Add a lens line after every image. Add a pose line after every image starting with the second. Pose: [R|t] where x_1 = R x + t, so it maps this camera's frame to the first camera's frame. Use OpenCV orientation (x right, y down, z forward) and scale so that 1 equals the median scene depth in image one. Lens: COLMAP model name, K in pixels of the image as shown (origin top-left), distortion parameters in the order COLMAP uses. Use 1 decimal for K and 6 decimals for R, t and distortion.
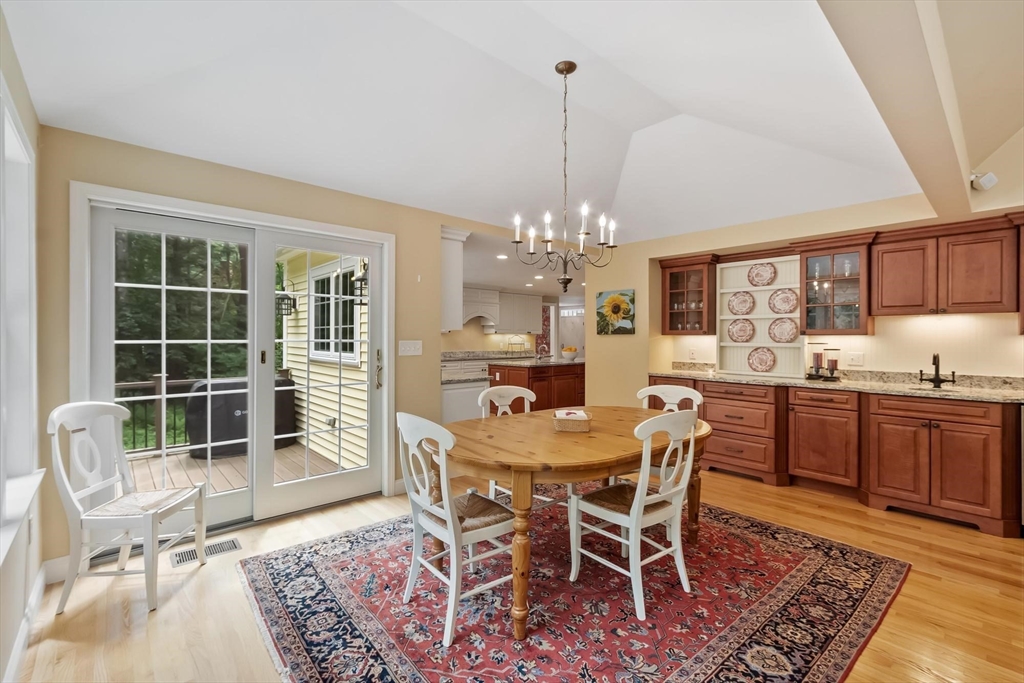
lens RADIAL K [[443.6, 0, 512.2], [0, 443.6, 337.9], [0, 0, 1]] dist [0.000301, -0.000030]
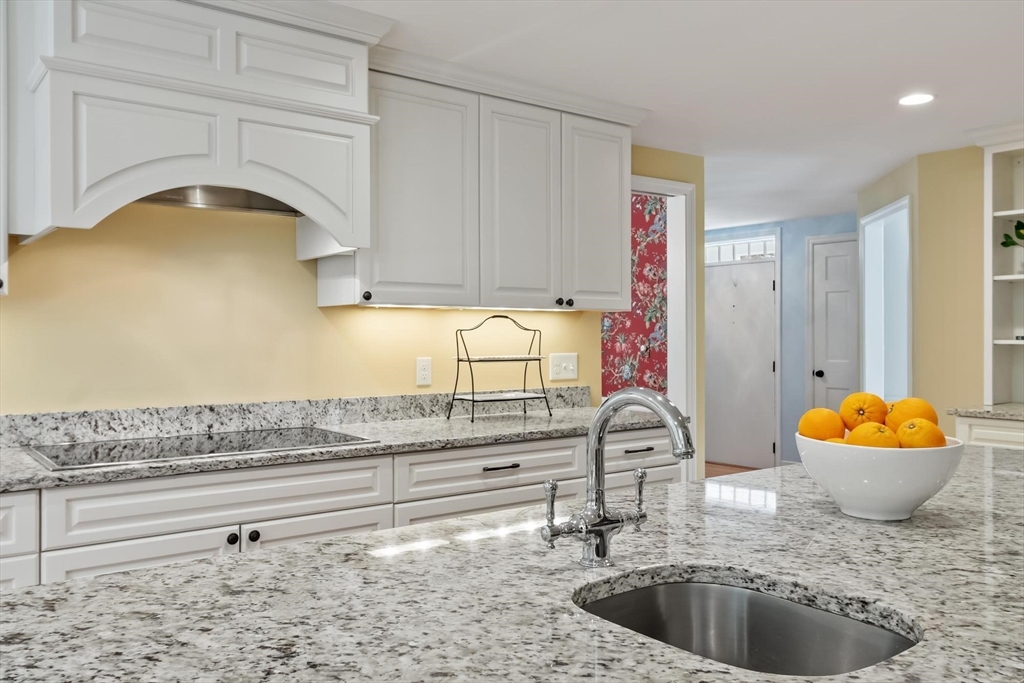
lens RADIAL K [[832.7, 0, 512.0], [0, 832.7, 341.5], [0, 0, 1]] dist [-0.003686, -0.005254]
pose [[0.996820, -0.000201, -0.079688, 0.044617], [0.000635, 0.999985, 0.005423, 0.003527], [0.079686, -0.005456, 0.996805, 0.635875]]
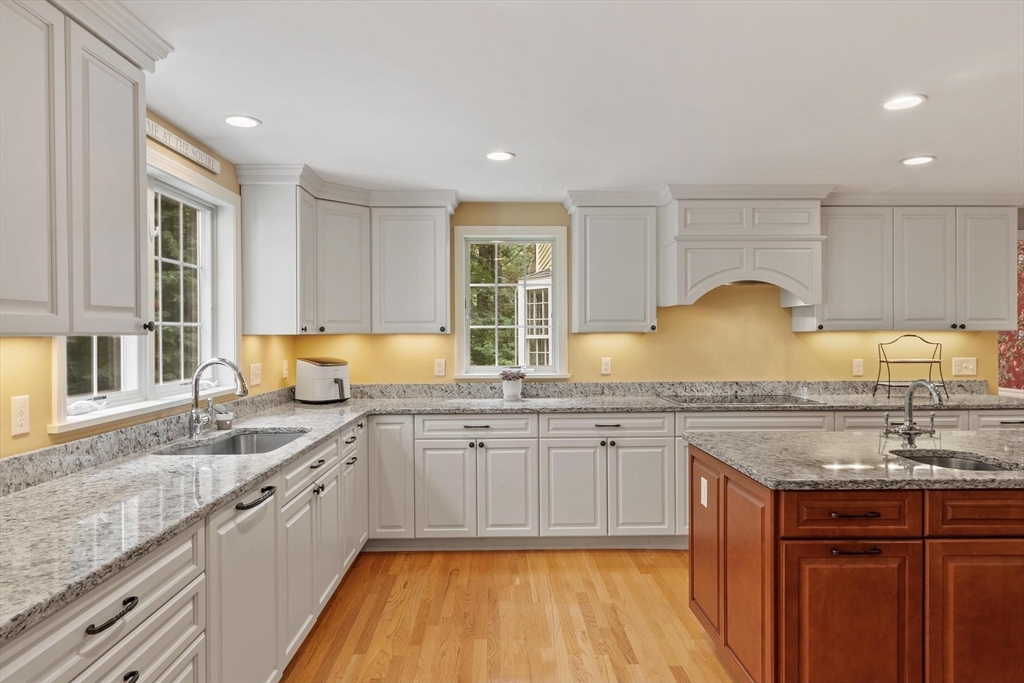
lens RADIAL K [[647.0, 0, 508.9], [0, 647.0, 336.8], [0, 0, 1]] dist [0.004520, 0.001072]
pose [[0.754669, 0.000984, -0.656105, 0.101313], [0.003555, 0.999978, 0.005589, -0.008741], [0.656097, -0.006550, 0.754649, 0.447734]]
